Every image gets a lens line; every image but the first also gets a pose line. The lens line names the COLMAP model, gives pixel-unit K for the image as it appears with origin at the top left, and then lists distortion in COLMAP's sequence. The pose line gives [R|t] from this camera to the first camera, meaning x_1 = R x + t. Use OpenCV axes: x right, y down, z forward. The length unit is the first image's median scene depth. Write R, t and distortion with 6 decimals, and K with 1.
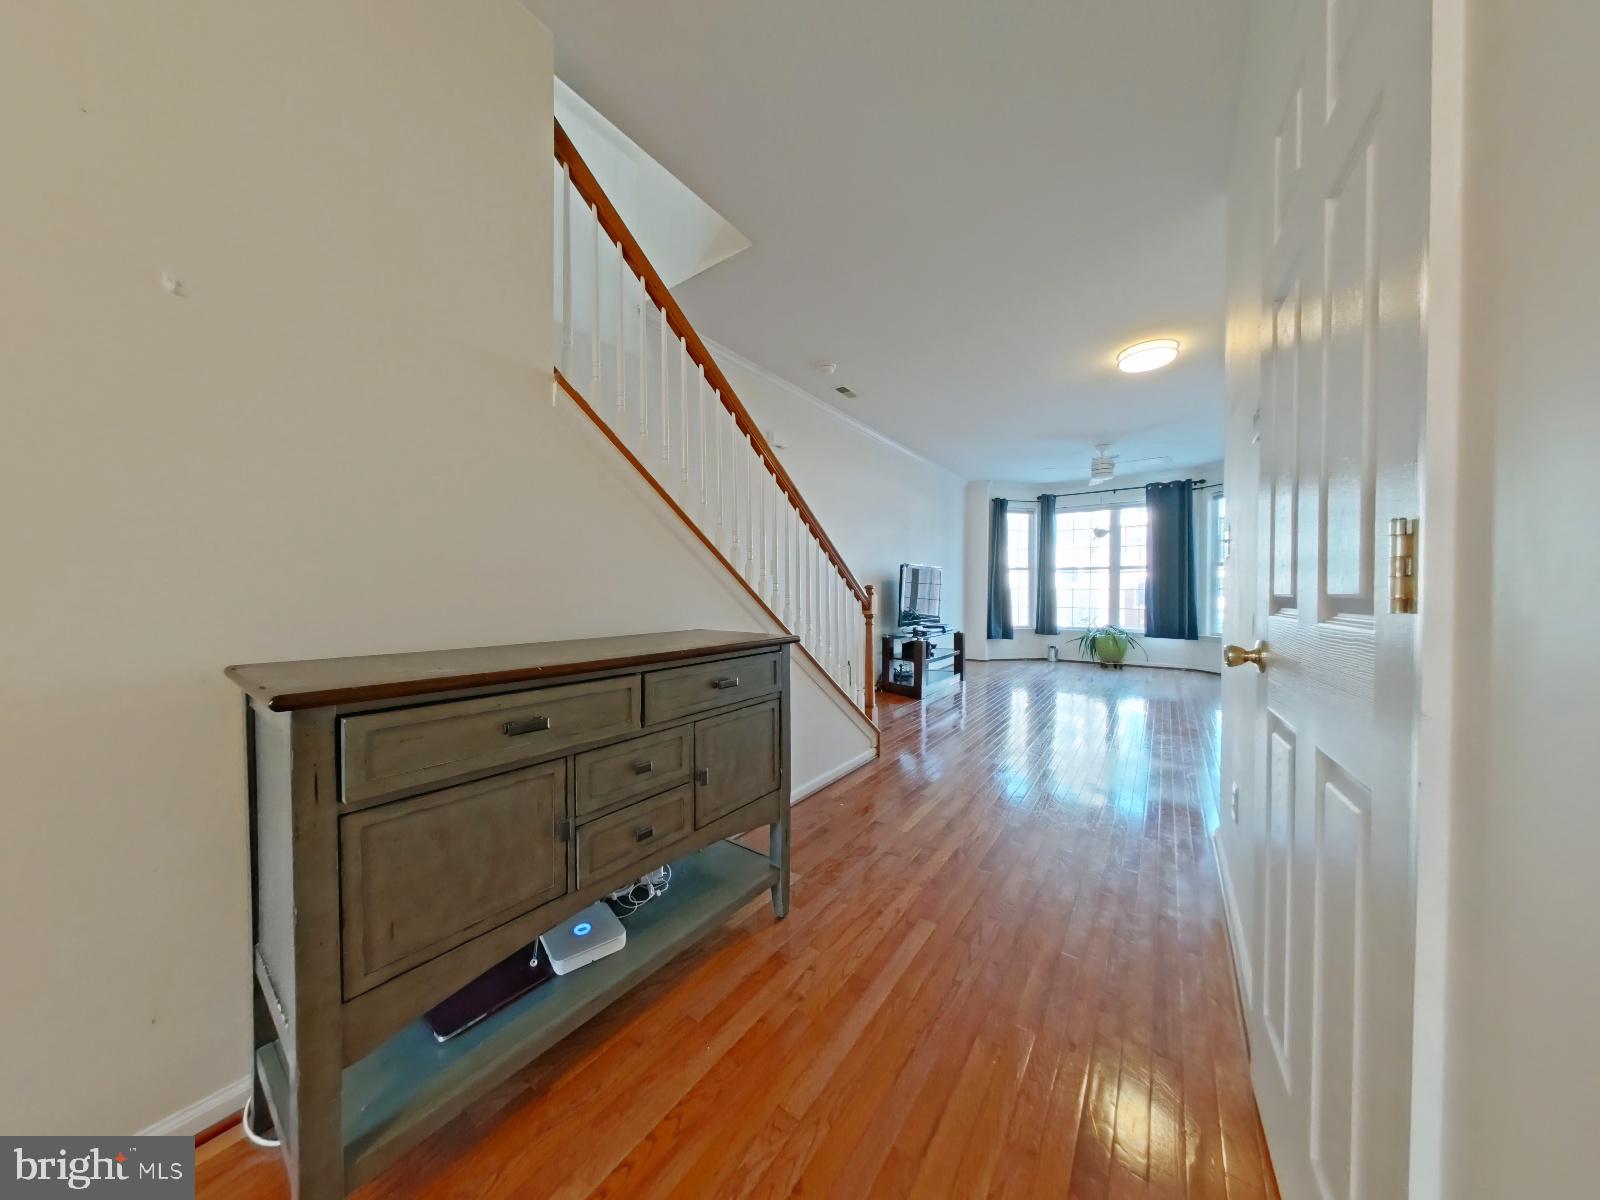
lens RADIAL K [[502.3, 0, 806.4], [0, 502.3, 607.4], [0, 0, 1]] dist [-0.000309, 0.000064]
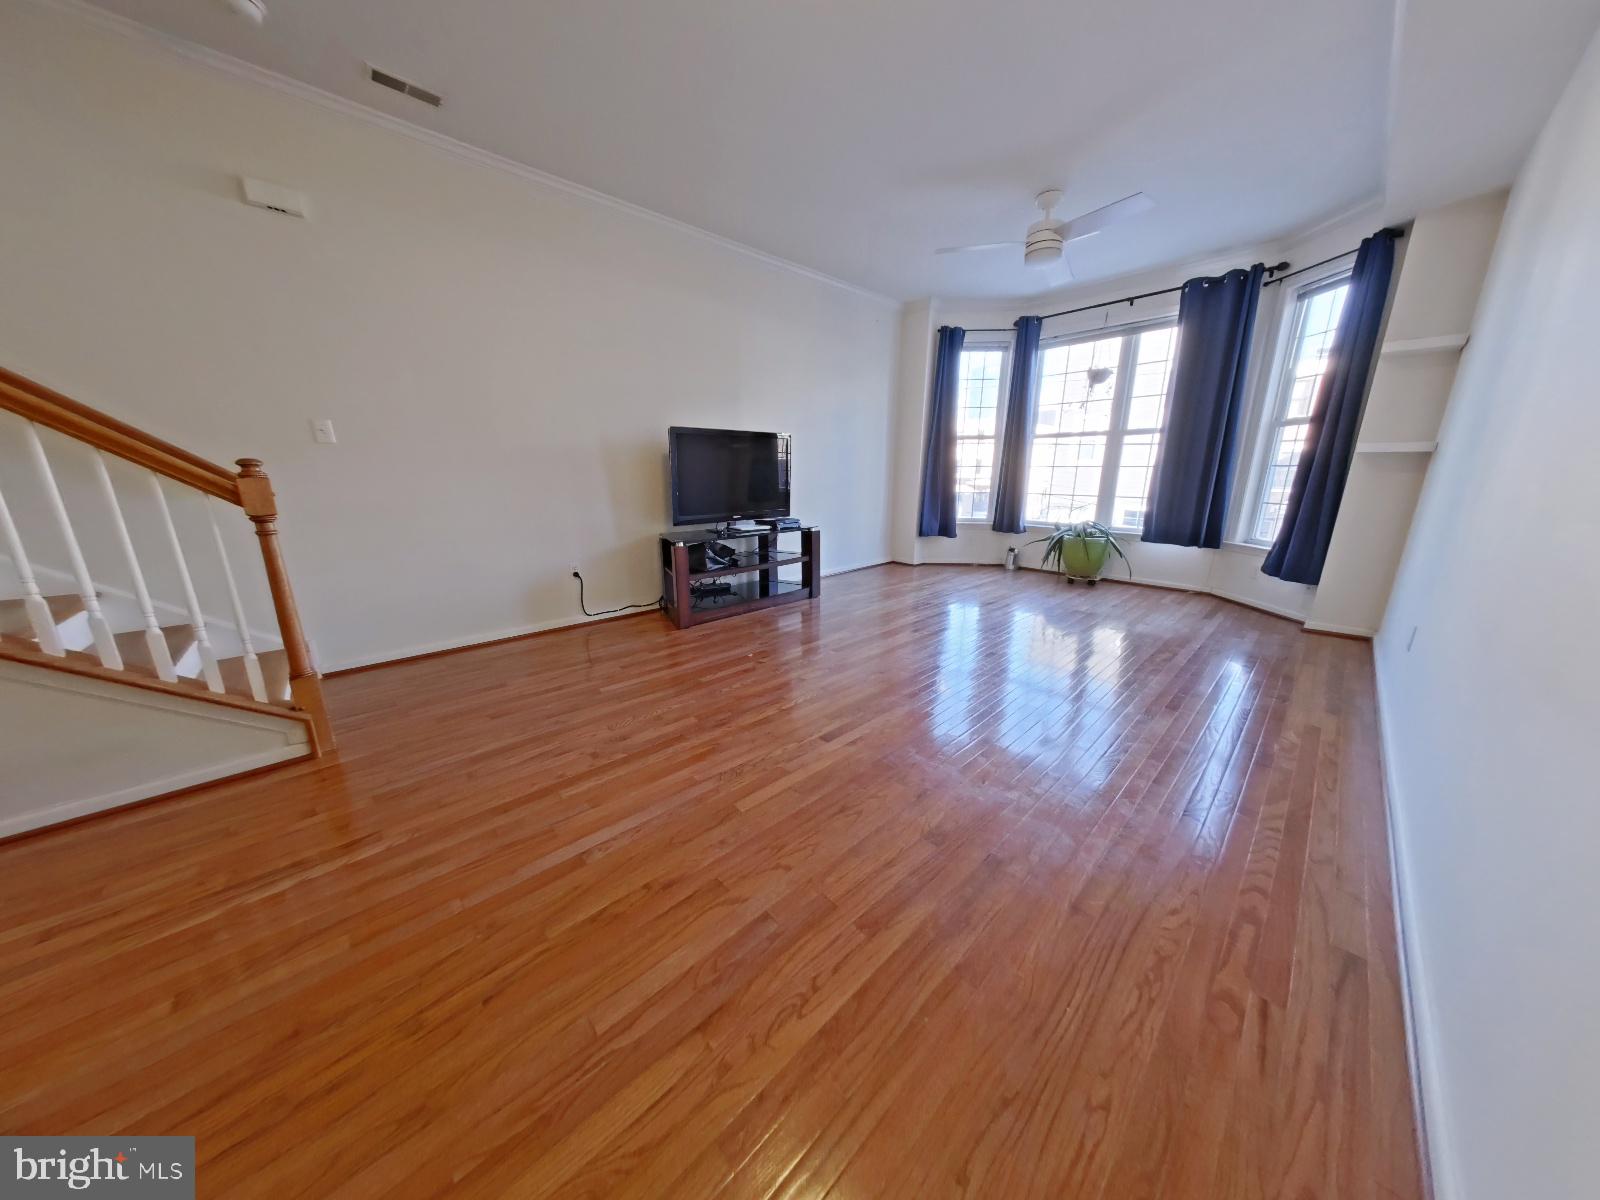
lens RADIAL K [[491.4, 0, 800.0], [0, 491.4, 600.0], [0, 0, 1]] dist [-0.002516, -0.000063]
pose [[0.978914, 0.052016, -0.197540, 0.347442], [-0.006212, 0.974169, 0.225734, -0.008263], [0.204179, -0.219747, 0.953951, 0.259191]]
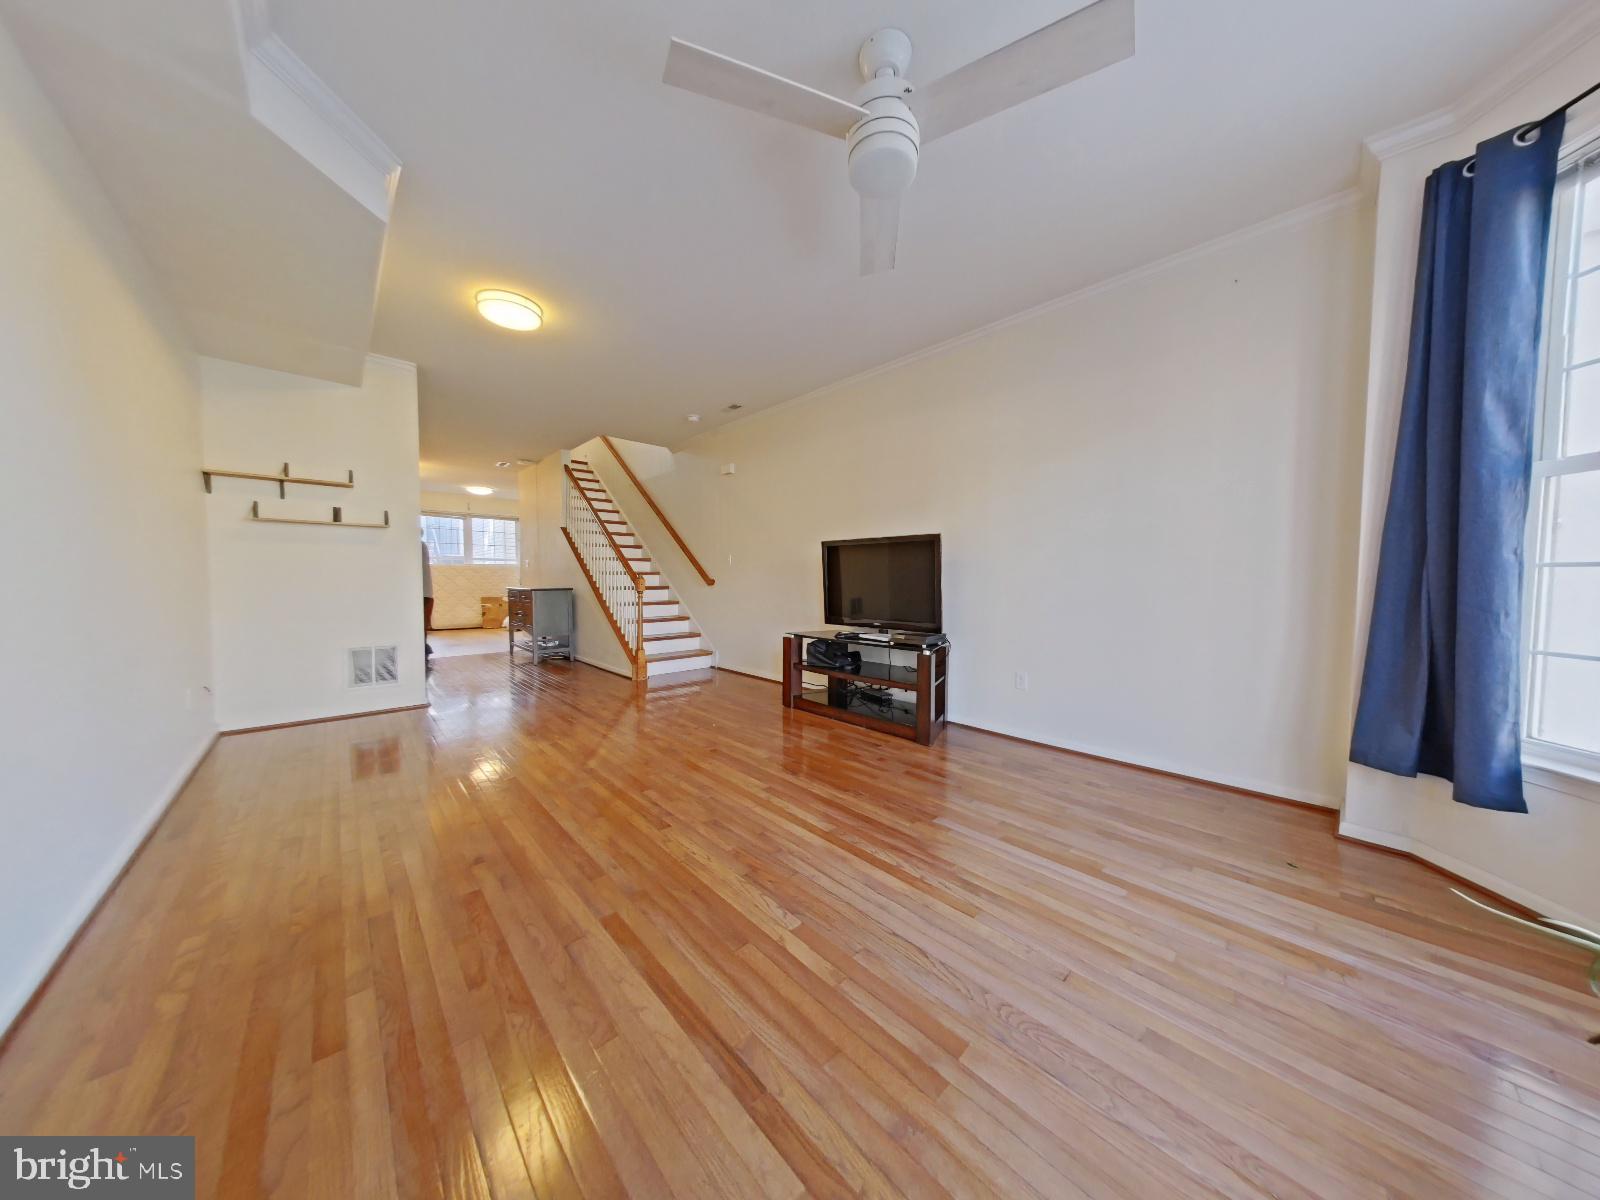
lens RADIAL K [[502.3, 0, 806.4], [0, 502.3, 607.4], [0, 0, 1]] dist [-0.000309, 0.000064]
pose [[-0.196470, 0.058881, -0.978740, 0.679522], [-0.028164, 0.997444, 0.065660, -0.024583], [0.980105, 0.040466, -0.194309, 0.786494]]
